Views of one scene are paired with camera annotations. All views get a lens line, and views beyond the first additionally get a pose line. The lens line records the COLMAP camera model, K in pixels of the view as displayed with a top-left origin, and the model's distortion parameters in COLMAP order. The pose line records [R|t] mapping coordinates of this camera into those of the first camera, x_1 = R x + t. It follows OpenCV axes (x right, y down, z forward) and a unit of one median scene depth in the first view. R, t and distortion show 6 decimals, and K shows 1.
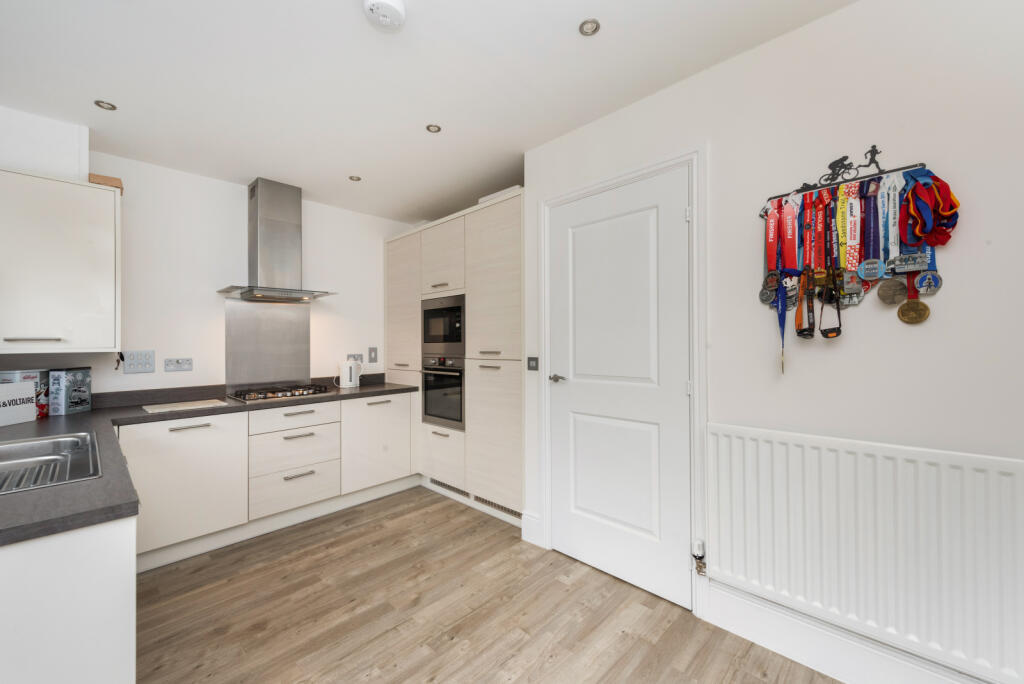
lens RADIAL K [[404.0, 0, 513.7], [0, 404.0, 337.7], [0, 0, 1]] dist [0.002162, -0.000144]
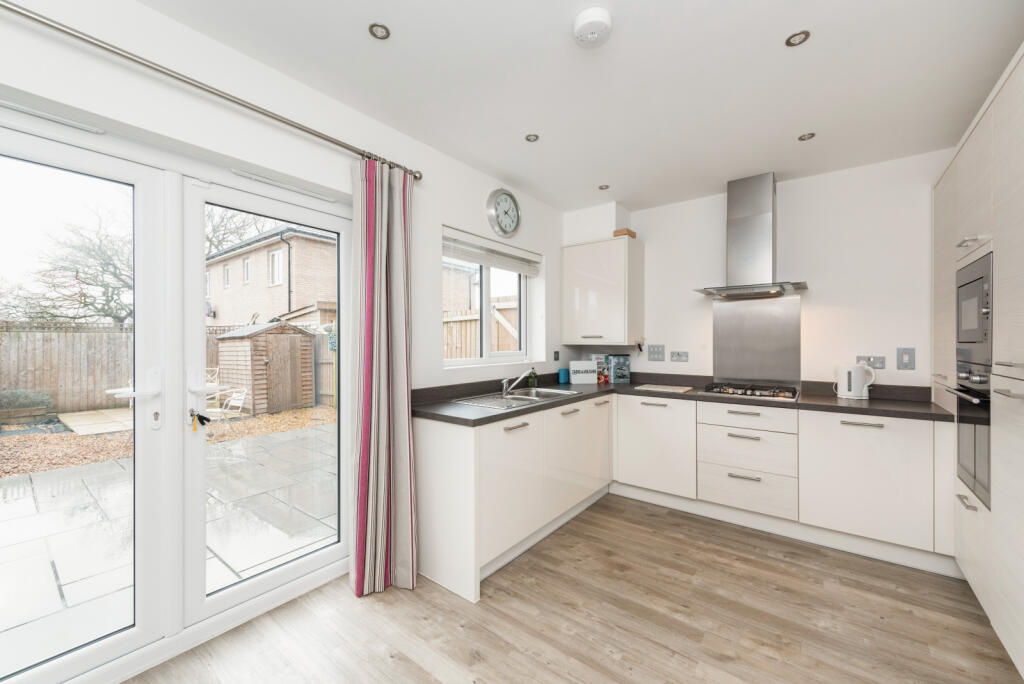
lens RADIAL K [[404.0, 0, 513.7], [0, 404.0, 337.7], [0, 0, 1]] dist [0.002162, -0.000144]
pose [[0.106991, 0.006313, -0.994240, 0.424250], [0.007047, 0.999950, 0.007107, -0.005094], [0.994235, -0.007767, 0.106941, 0.399107]]
